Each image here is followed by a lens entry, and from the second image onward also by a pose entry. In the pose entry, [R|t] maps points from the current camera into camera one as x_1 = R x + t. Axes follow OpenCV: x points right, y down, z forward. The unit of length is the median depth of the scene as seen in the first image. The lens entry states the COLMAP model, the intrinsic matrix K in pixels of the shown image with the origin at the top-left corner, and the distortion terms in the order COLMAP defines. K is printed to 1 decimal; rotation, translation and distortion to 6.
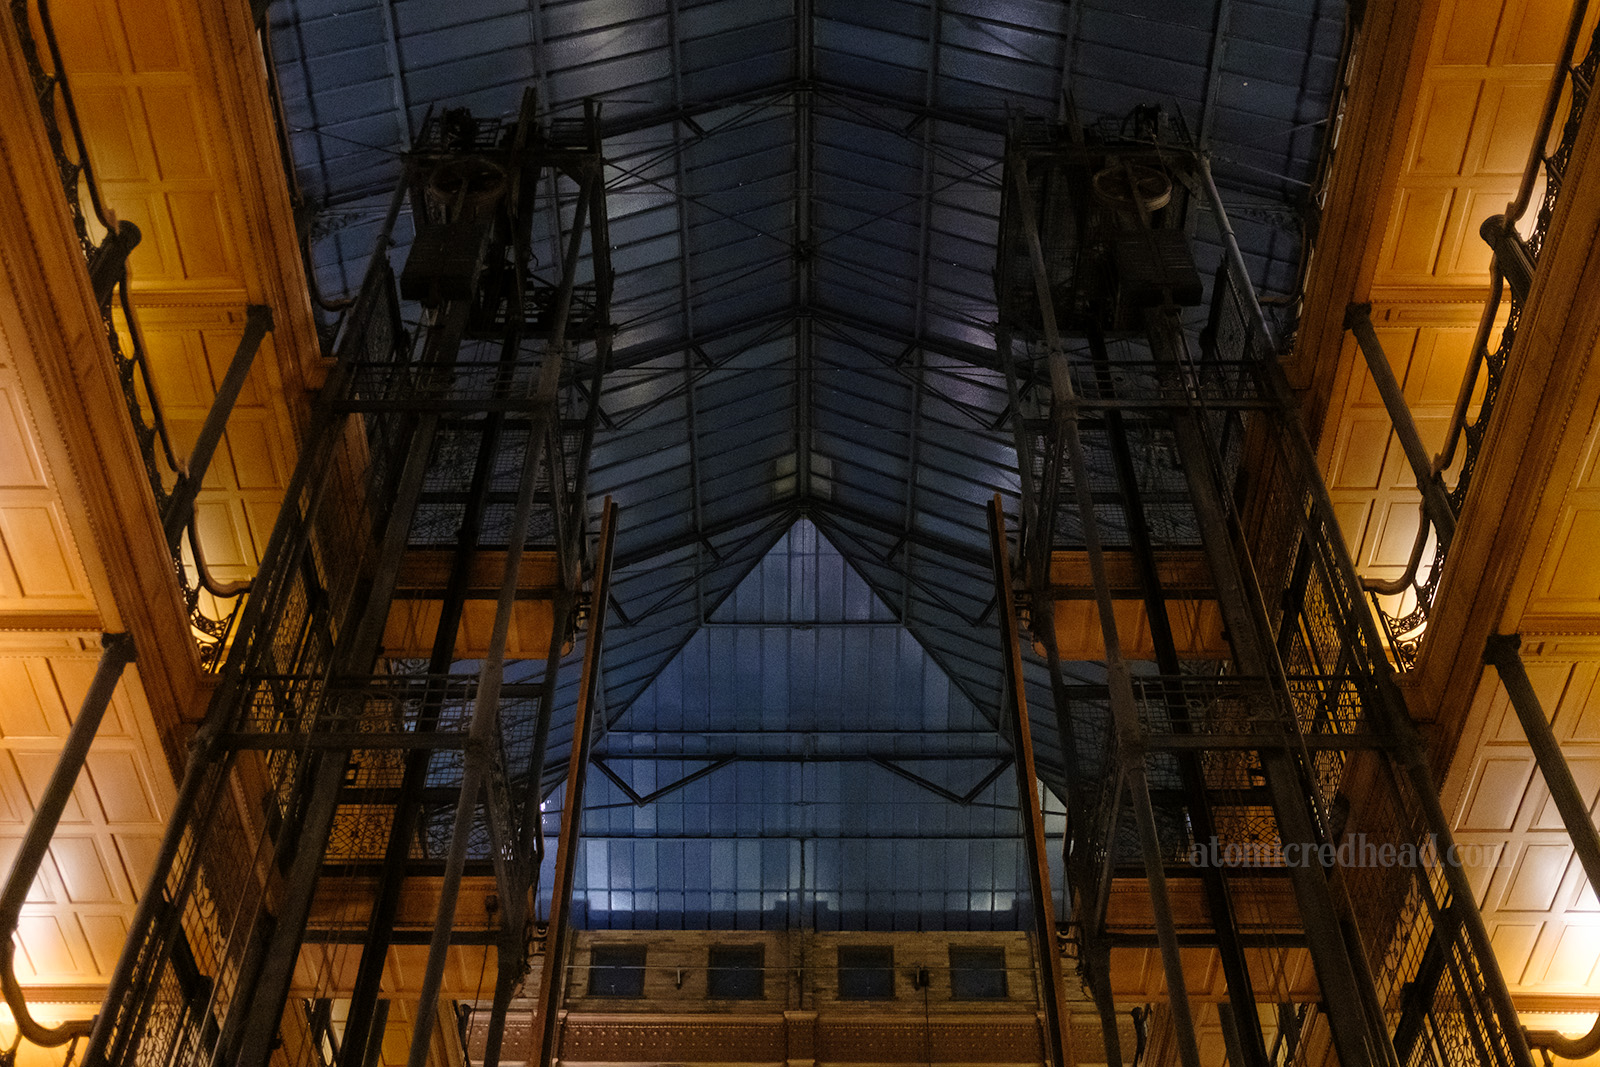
lens RADIAL K [[1771.4, 0, 790.2], [0, 1771.4, 497.8], [0, 0, 1]] dist [-0.026574, 0.000000]
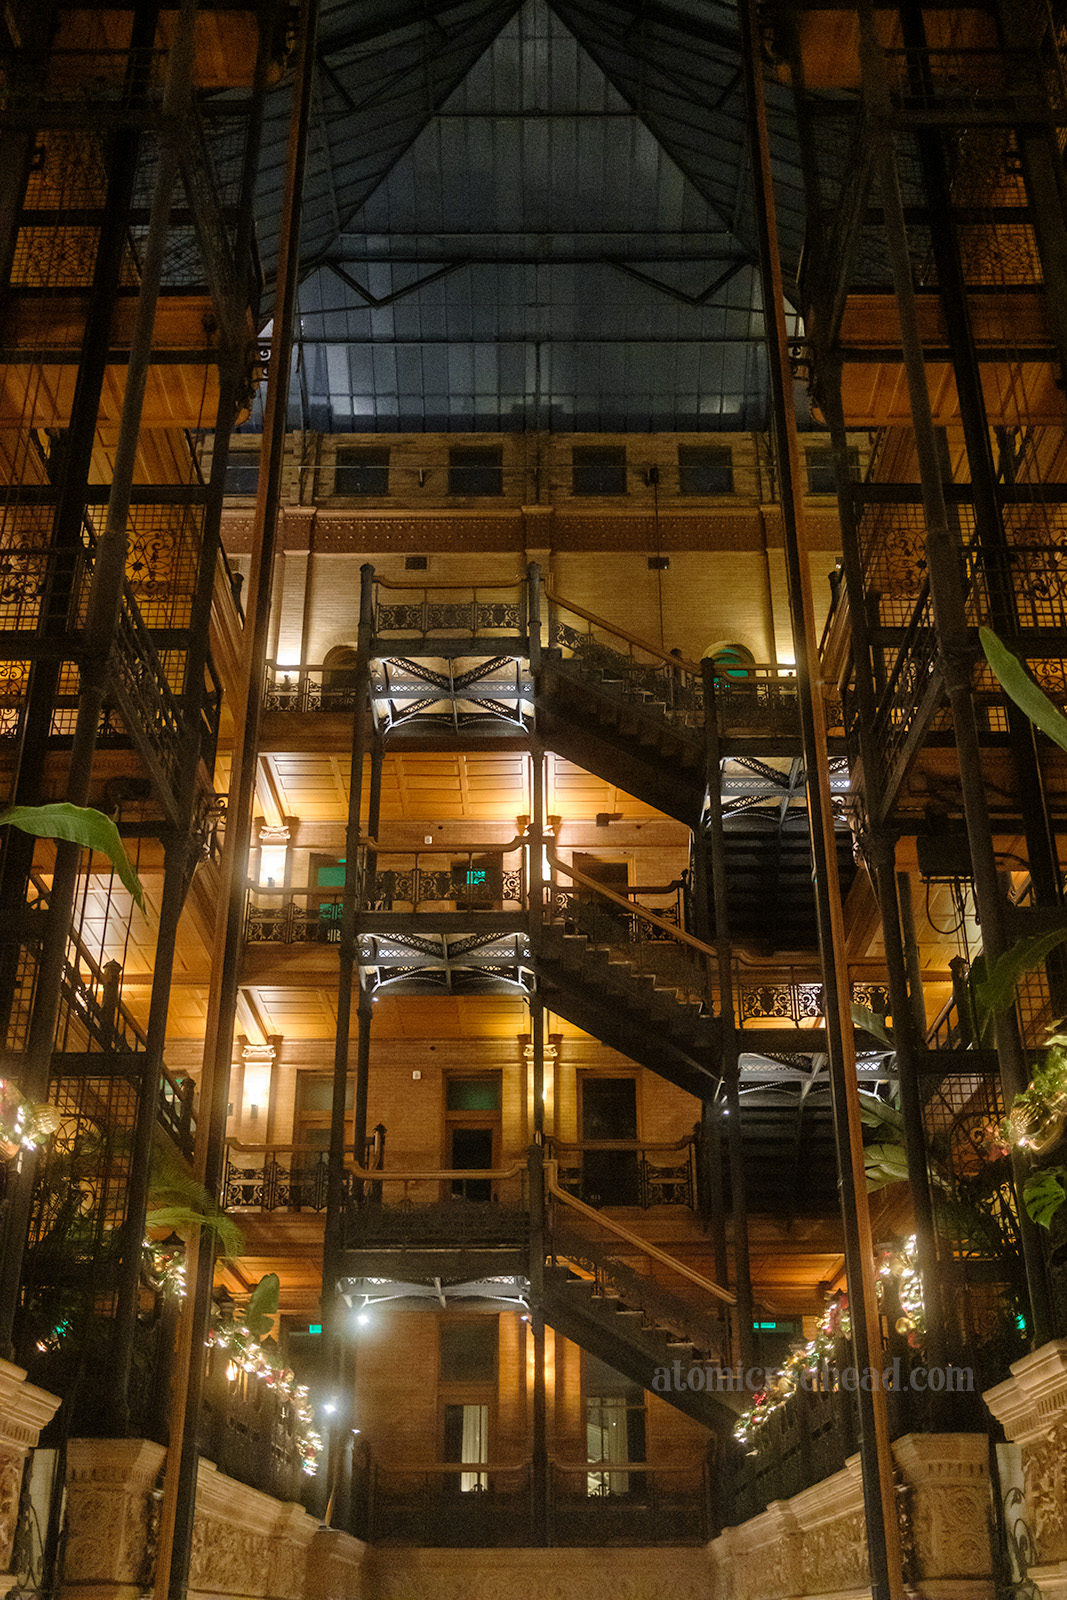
lens RADIAL K [[1649.6, 0, 575.2], [0, 1649.6, 764.5], [0, 0, 1]] dist [-0.004178, 0.000000]
pose [[0.999648, -0.010960, 0.024150, 0.002976], [0.000472, 0.917810, 0.397020, 0.039091], [-0.026516, -0.396869, 0.917492, 0.029374]]
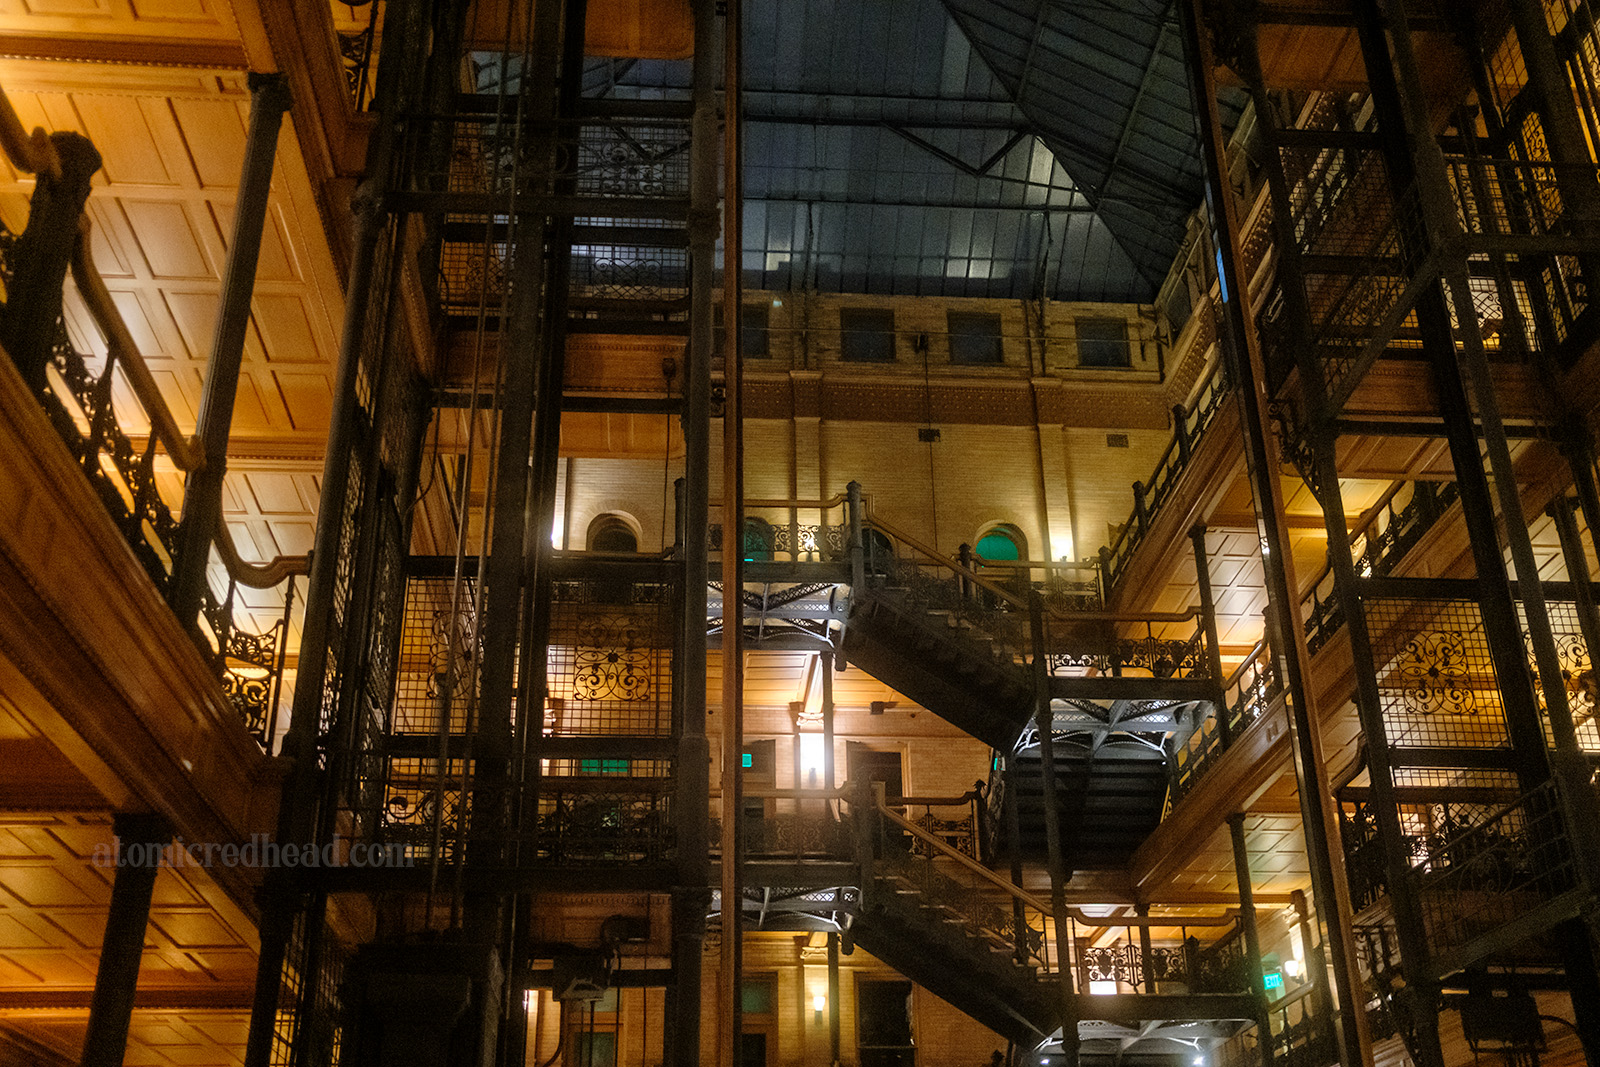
lens RADIAL K [[1649.6, 0, 827.2], [0, 1649.6, 522.2], [0, 0, 1]] dist [-0.004178, 0.000000]
pose [[0.995293, 0.017766, 0.095267, -0.070471], [-0.054822, 0.913855, 0.402324, -0.017562], [-0.079912, -0.405653, 0.910527, 0.081246]]
